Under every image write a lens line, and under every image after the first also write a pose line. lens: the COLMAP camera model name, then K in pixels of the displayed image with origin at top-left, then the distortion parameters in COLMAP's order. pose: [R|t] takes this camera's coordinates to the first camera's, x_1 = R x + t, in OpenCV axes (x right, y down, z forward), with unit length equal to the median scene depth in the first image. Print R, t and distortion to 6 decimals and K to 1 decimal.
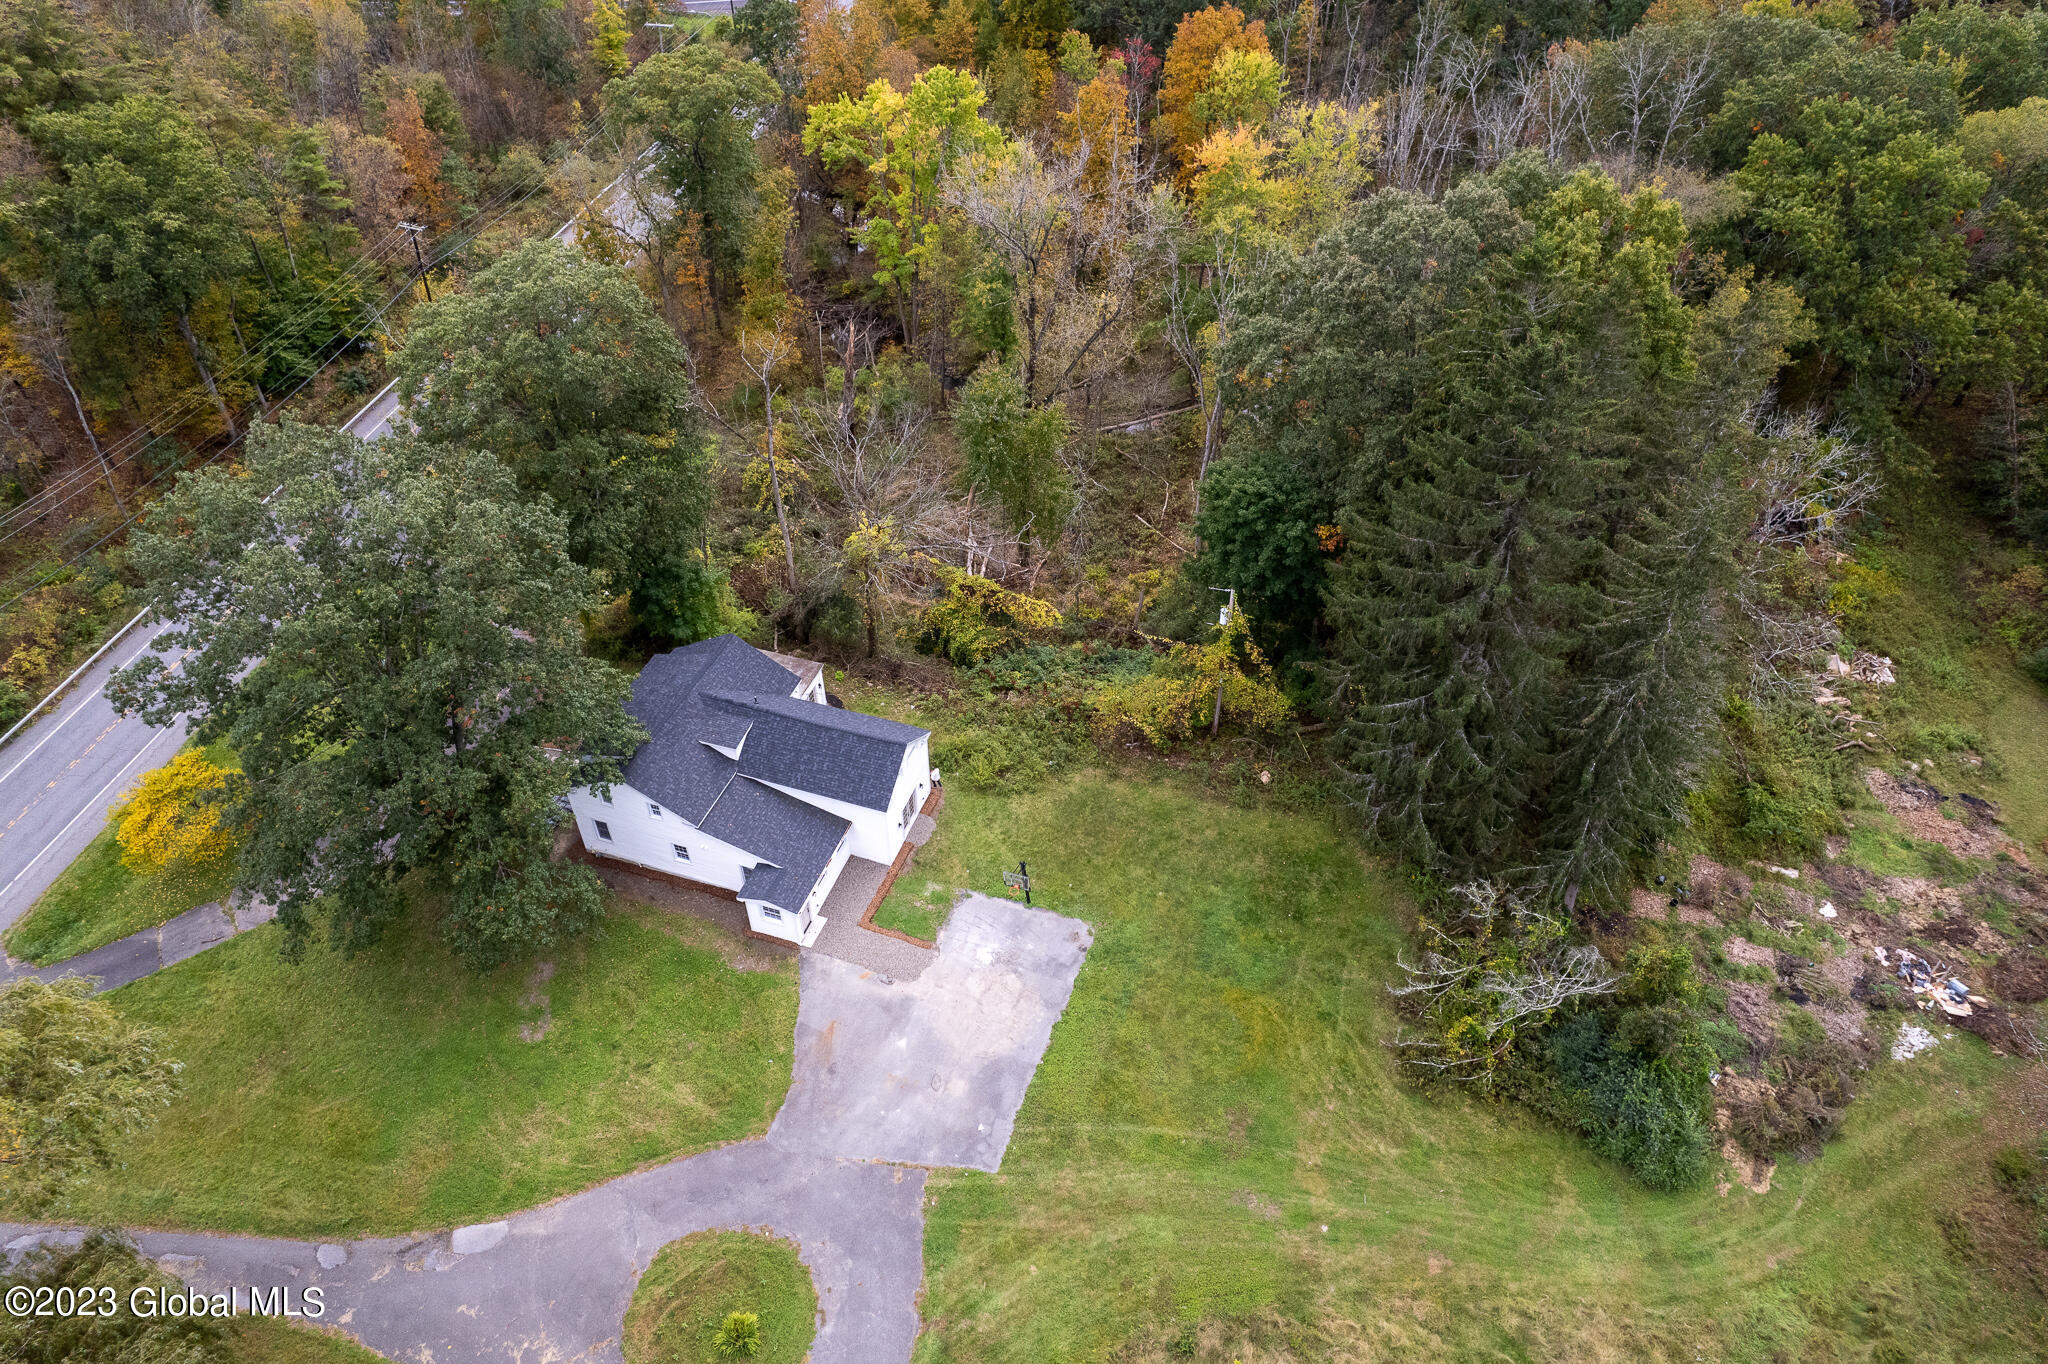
lens RADIAL K [[1297.8, 0, 1012.8], [0, 1297.8, 684.7], [0, 0, 1]] dist [-0.043990, 0.013930]
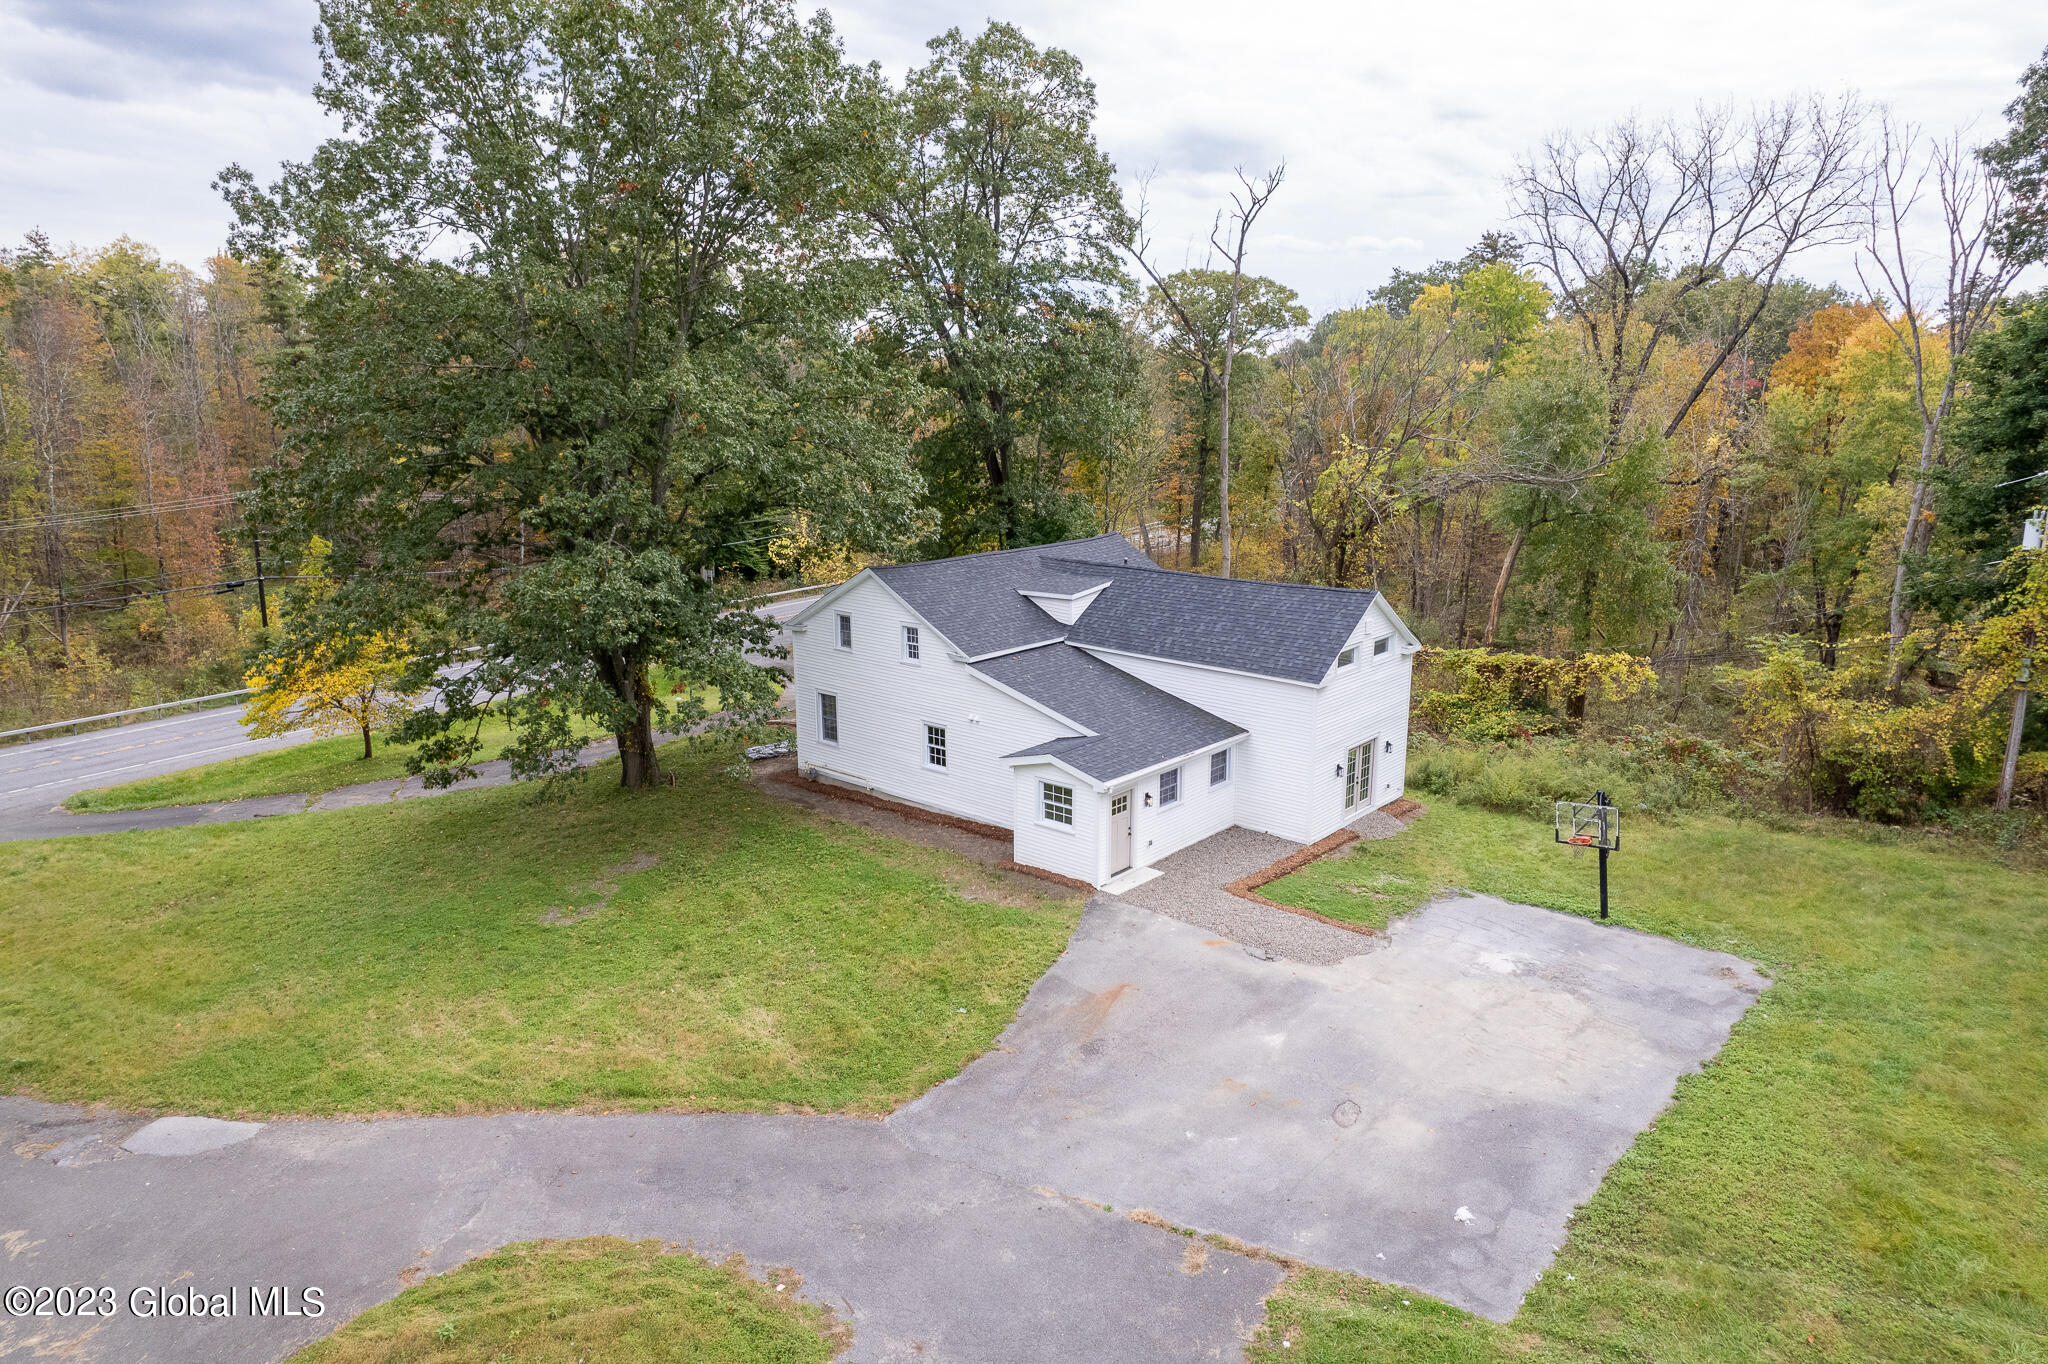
lens RADIAL K [[1297.8, 0, 1042.6], [0, 1297.8, 680.0], [0, 0, 1]] dist [-0.043990, 0.013930]
pose [[0.930593, 0.087653, -0.355407, -0.017217], [-0.254501, 0.852782, -0.456061, 0.343866], [0.263110, 0.514859, 0.815901, 0.532486]]
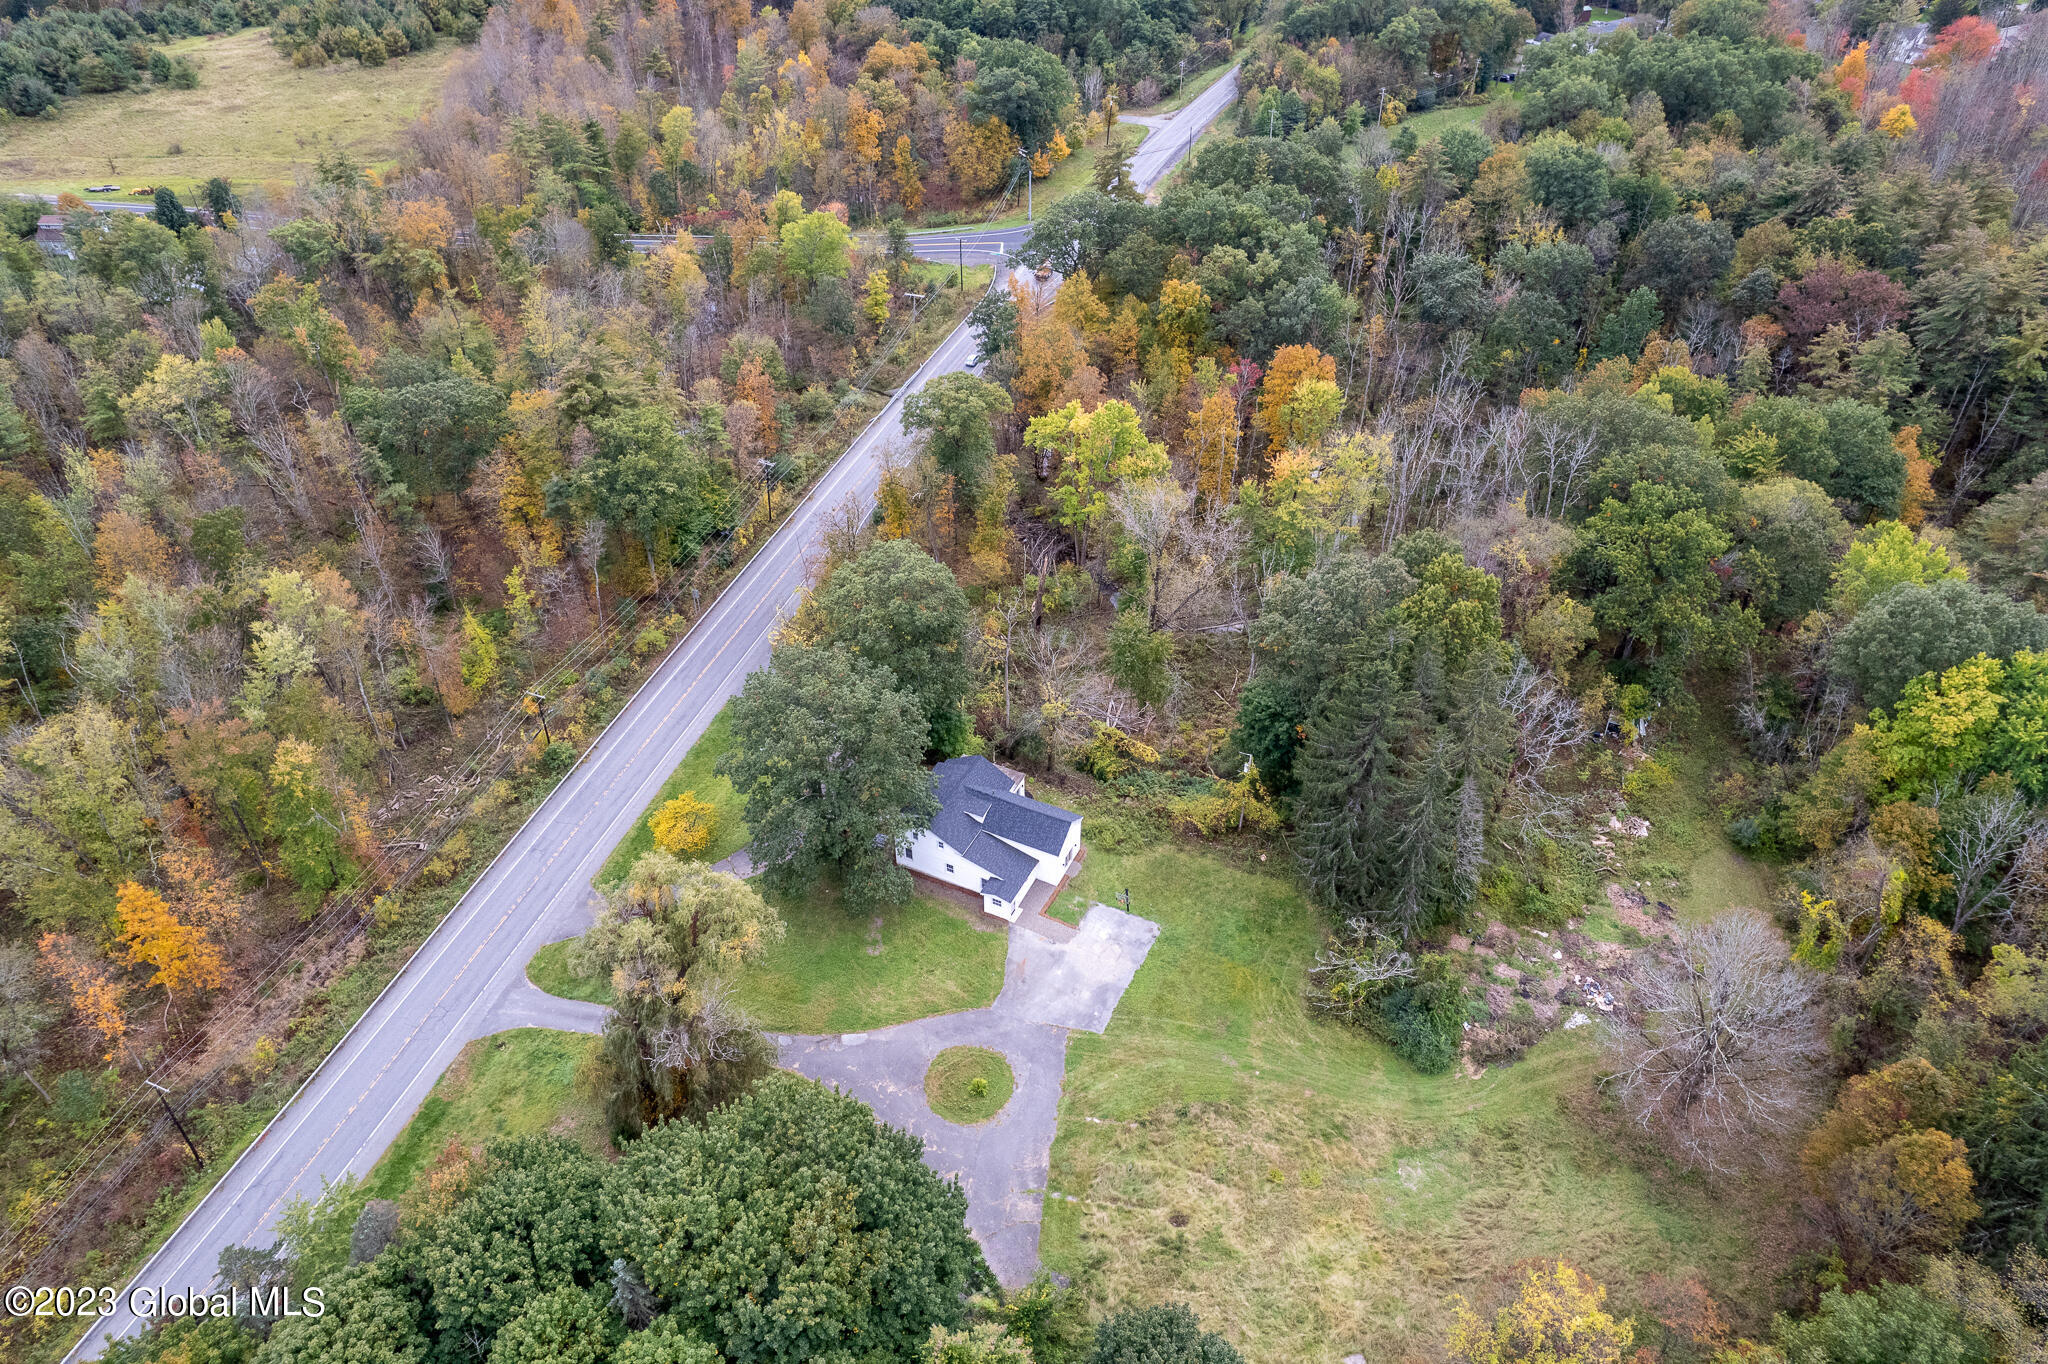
lens RADIAL K [[1297.8, 0, 1018.6], [0, 1297.8, 694.0], [0, 0, 1]] dist [-0.043990, 0.013930]
pose [[0.992831, 0.078575, -0.090065, -0.000947], [-0.083459, 0.995164, -0.051805, -0.037013], [0.085559, 0.058951, 0.994588, -0.914516]]
